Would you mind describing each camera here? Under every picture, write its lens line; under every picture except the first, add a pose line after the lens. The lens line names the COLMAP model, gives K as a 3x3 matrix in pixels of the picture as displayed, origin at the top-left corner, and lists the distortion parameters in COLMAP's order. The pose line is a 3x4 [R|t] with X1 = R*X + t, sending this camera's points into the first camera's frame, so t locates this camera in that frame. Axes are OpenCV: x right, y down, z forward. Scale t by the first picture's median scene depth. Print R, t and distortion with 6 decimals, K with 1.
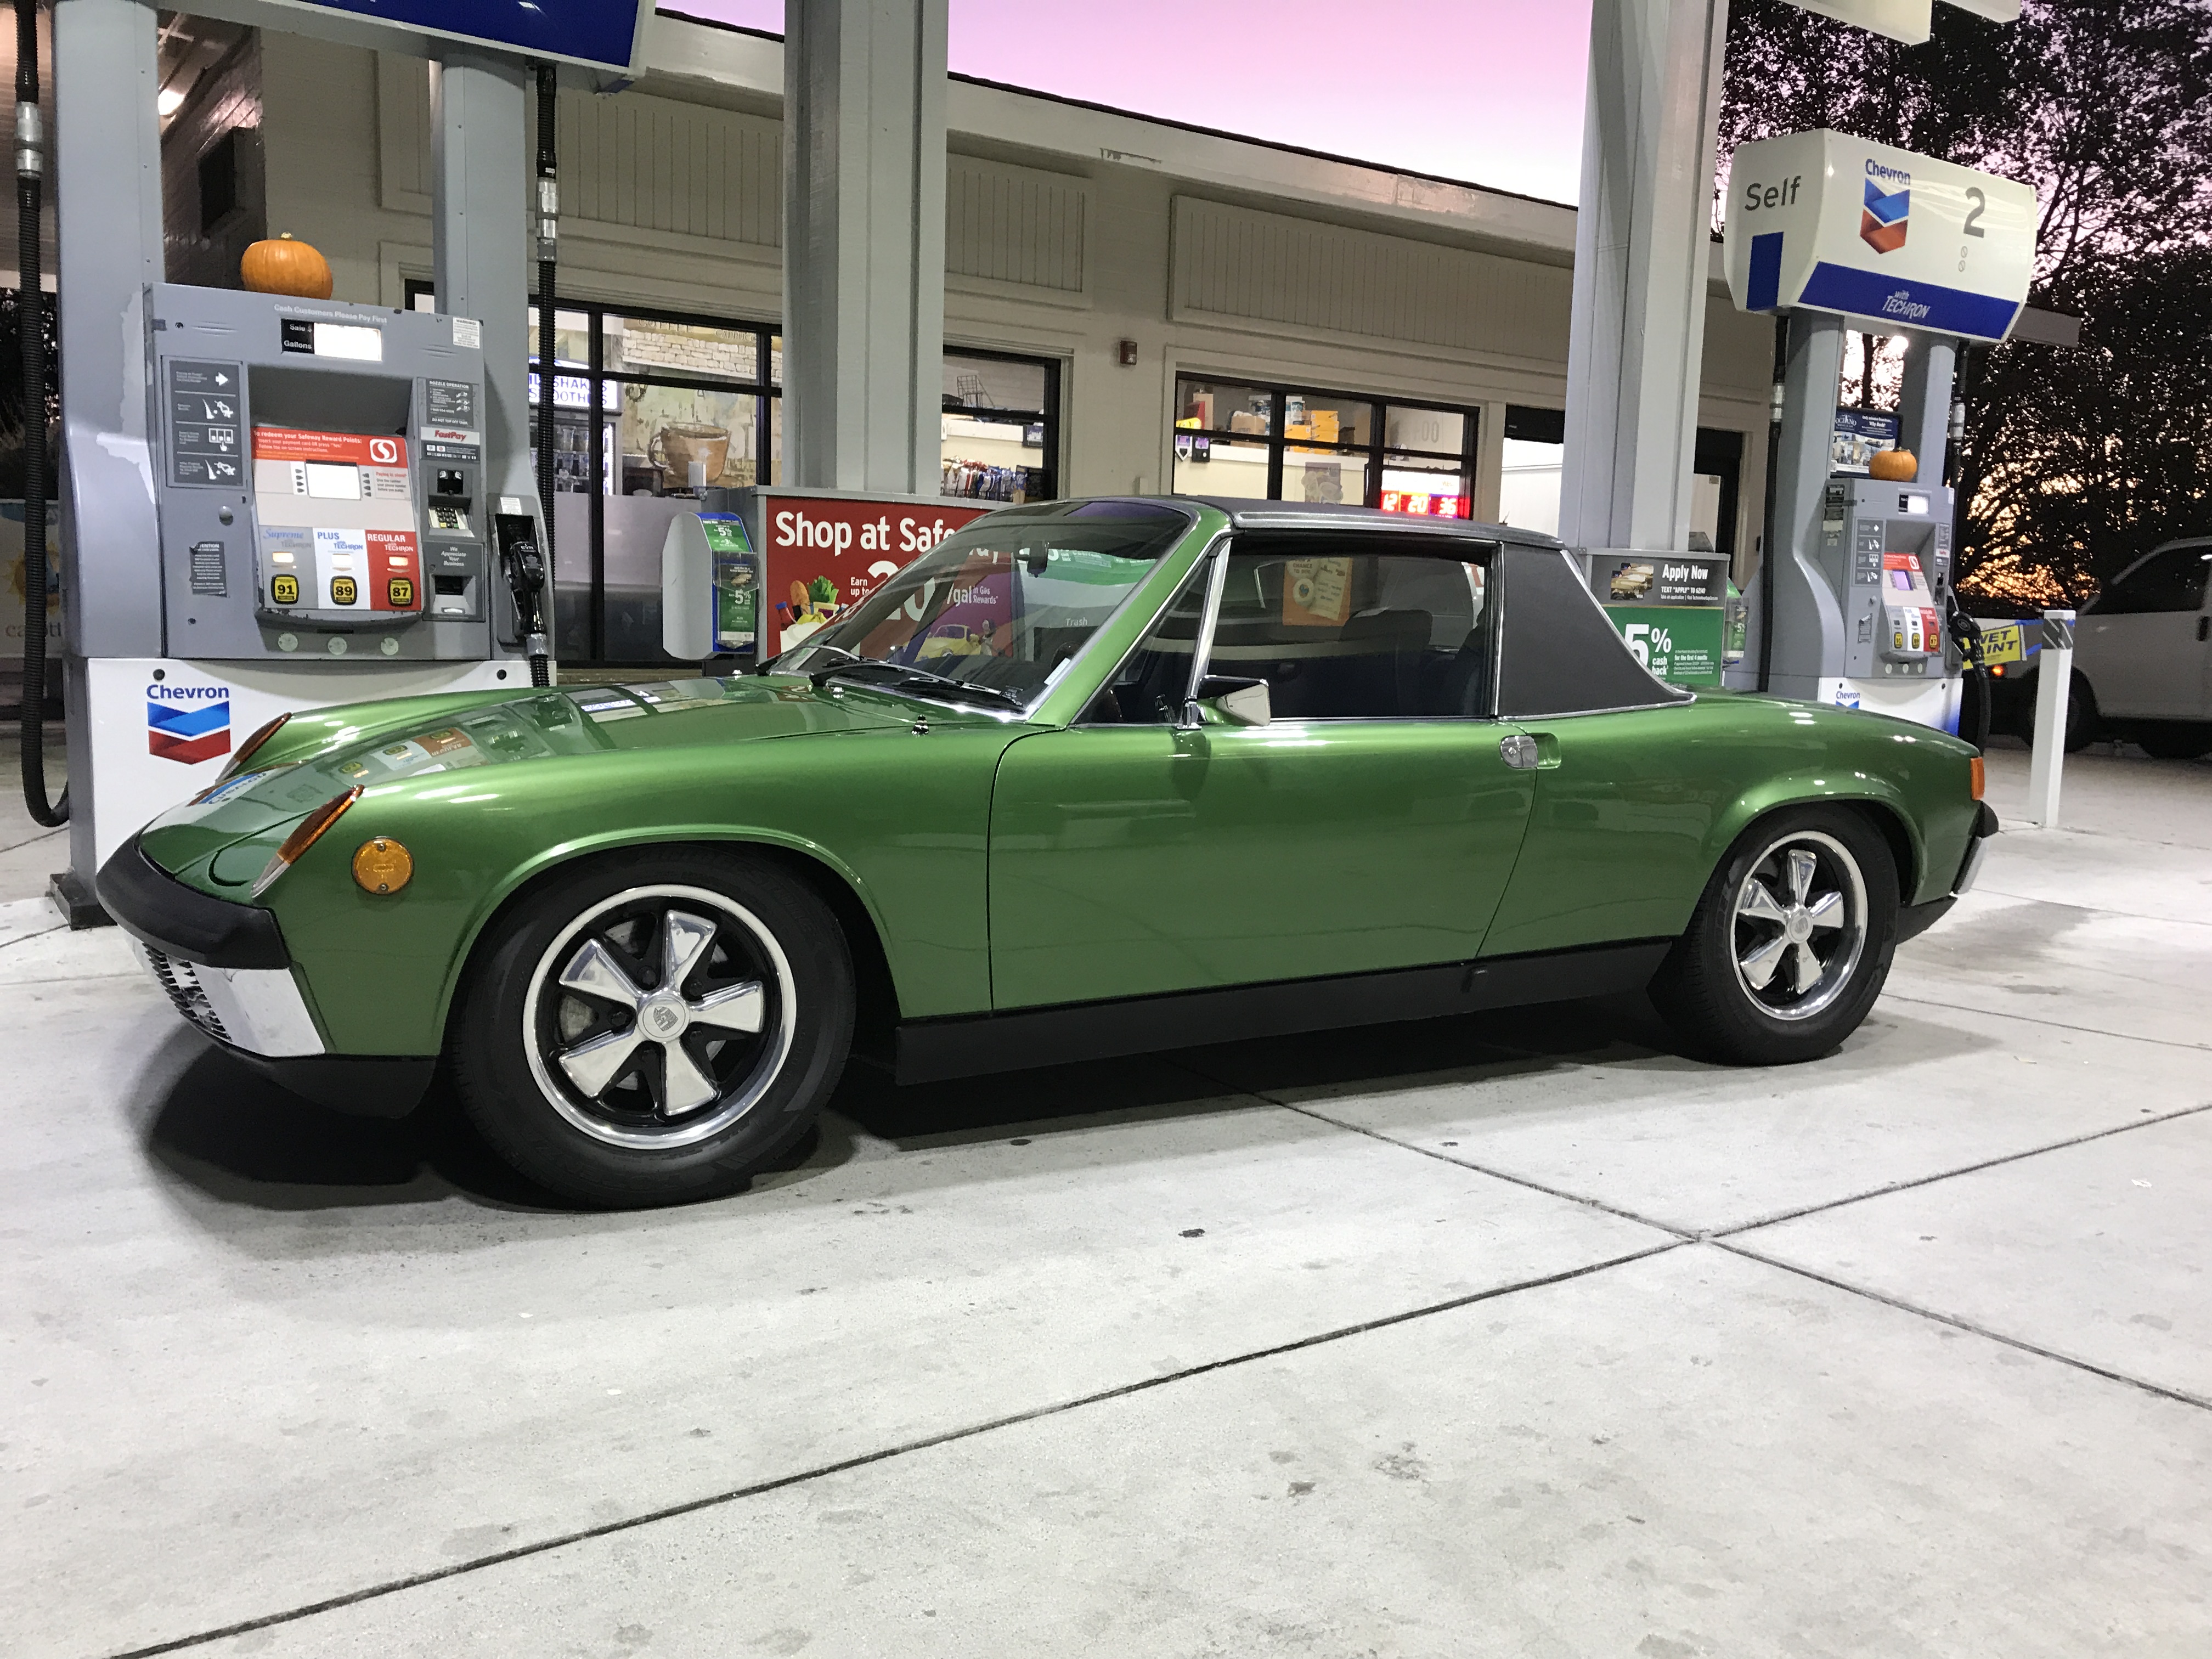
lens RADIAL K [[1783.2, 0, 1106.0], [0, 1783.2, 829.5], [0, 0, 1]] dist [0.011538, -0.002700]
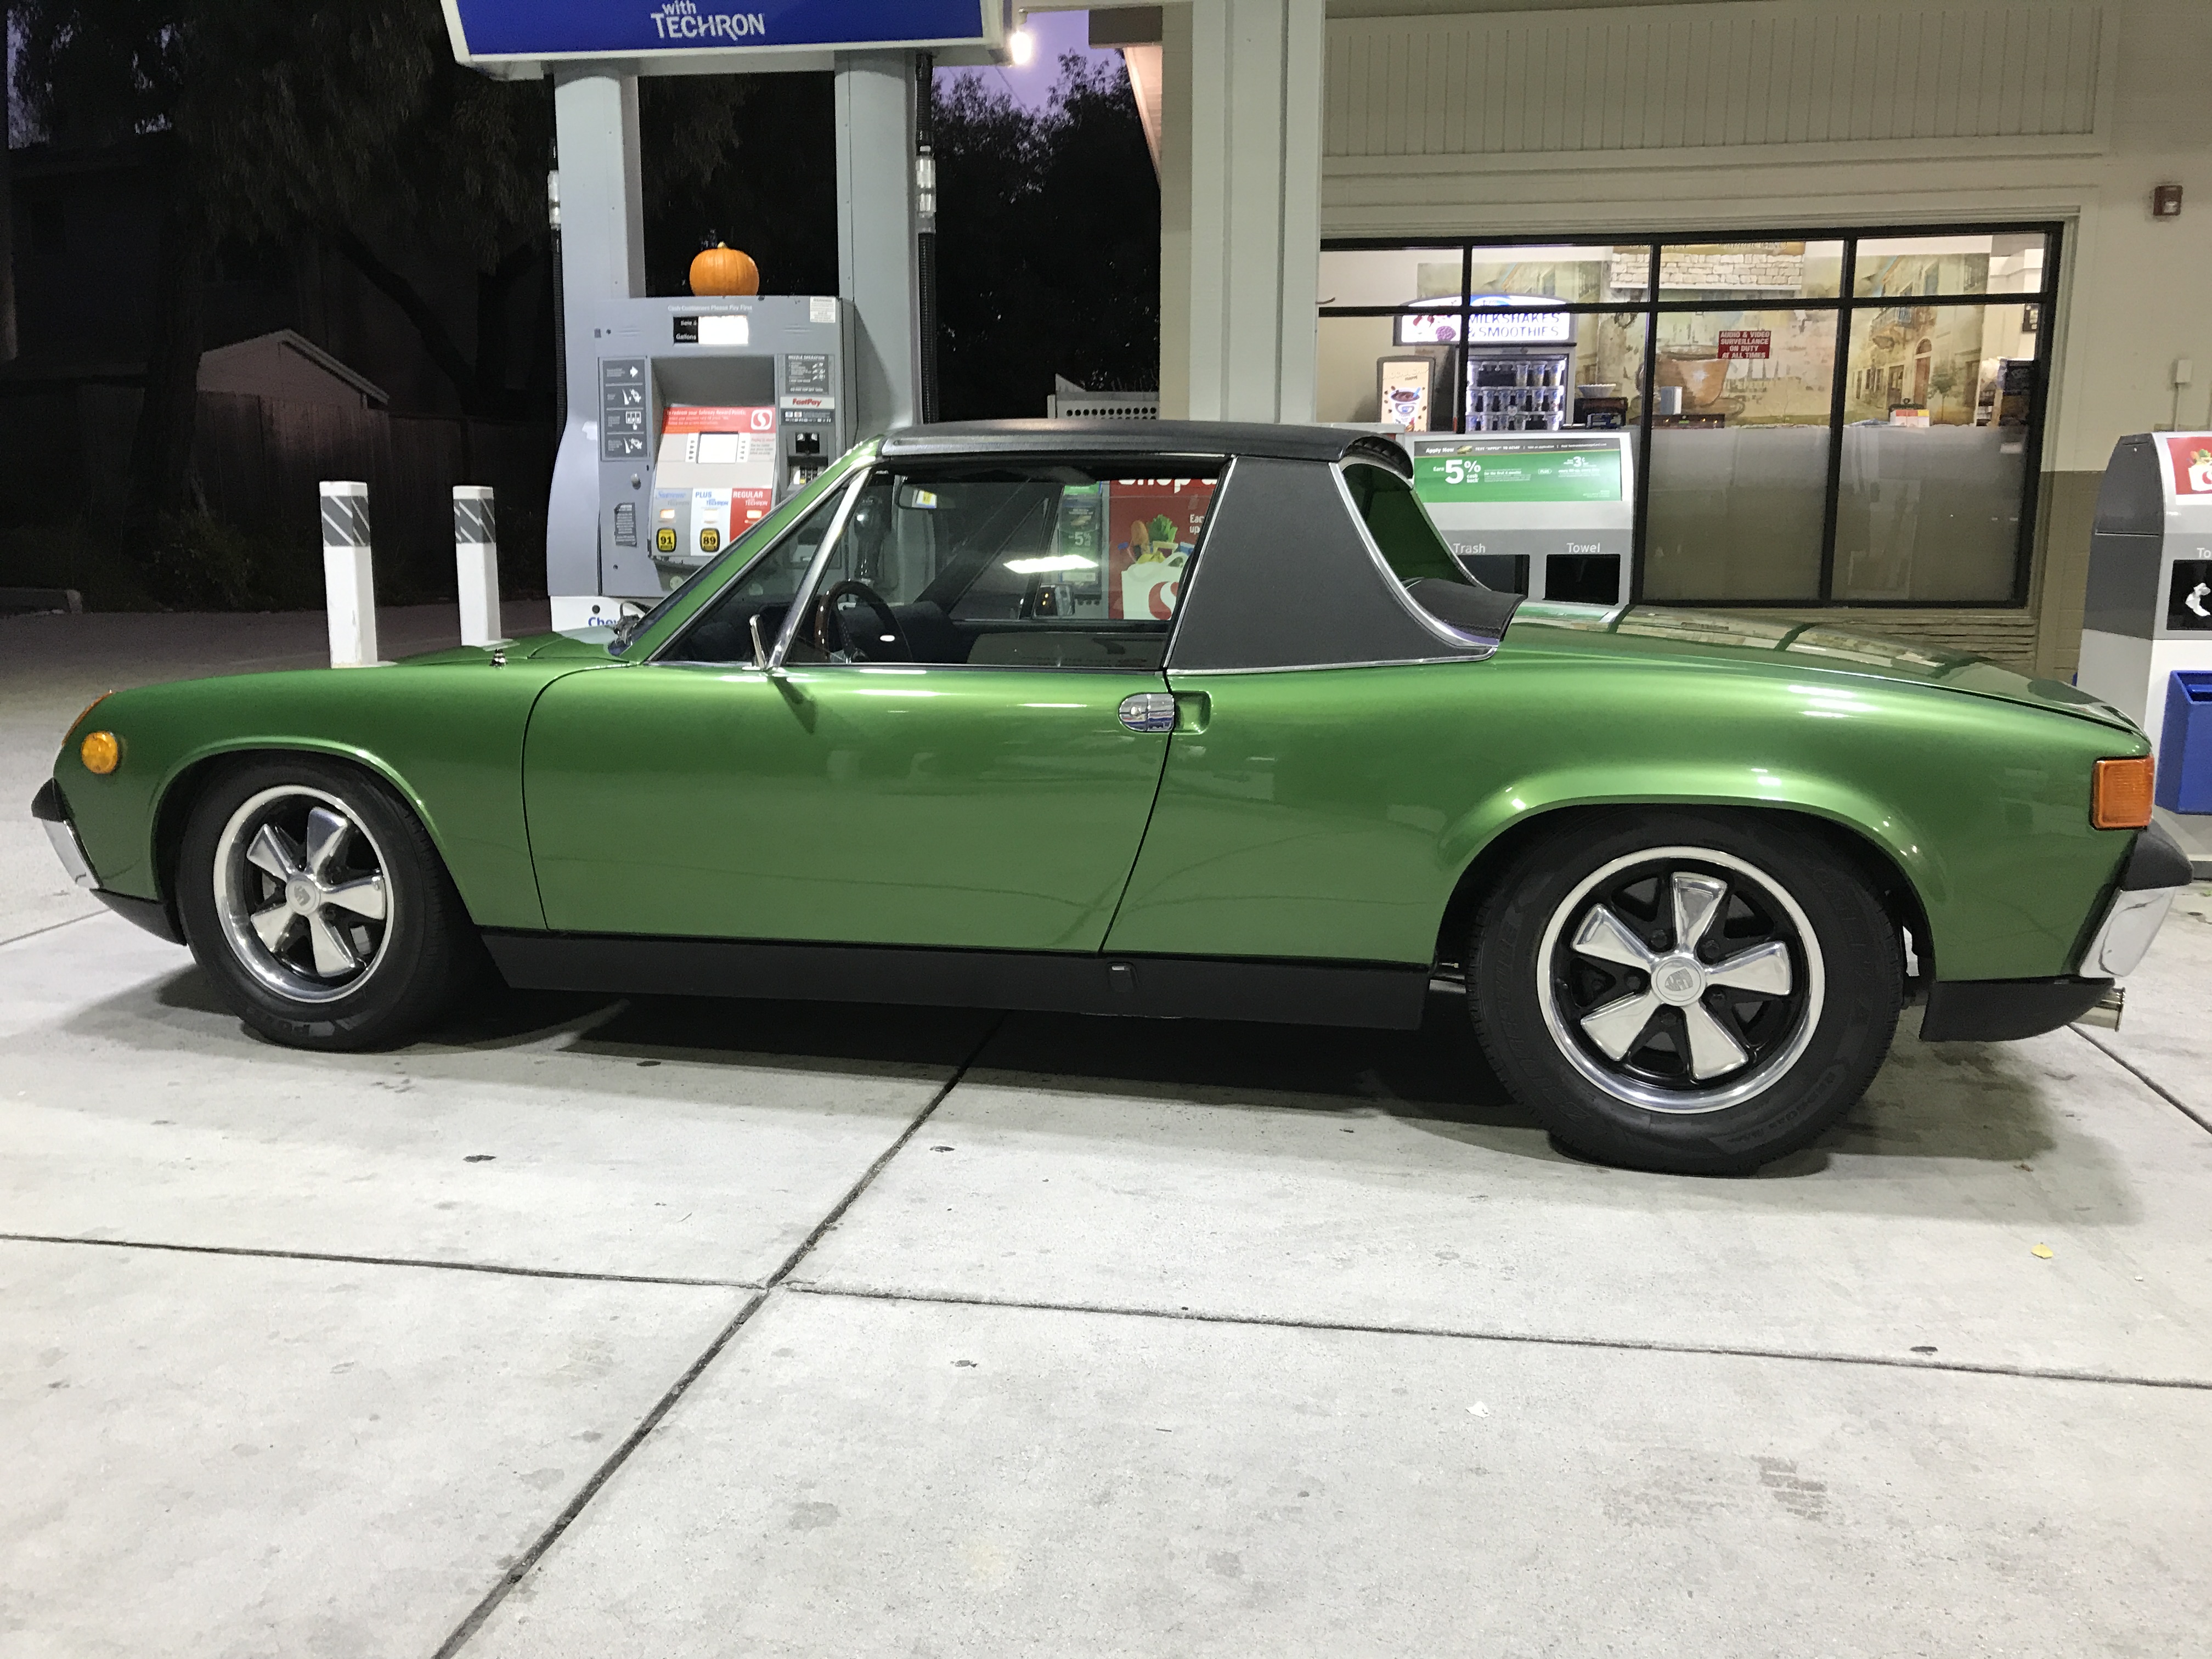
lens RADIAL K [[1781.0, 0, 1107.0], [0, 1781.0, 846.3], [0, 0, 1]] dist [0.010827, -0.002805]
pose [[0.745584, 0.094447, -0.659685, 0.746092], [-0.064879, 0.995491, 0.069198, -0.036950], [0.663246, -0.008794, 0.748350, 0.354249]]
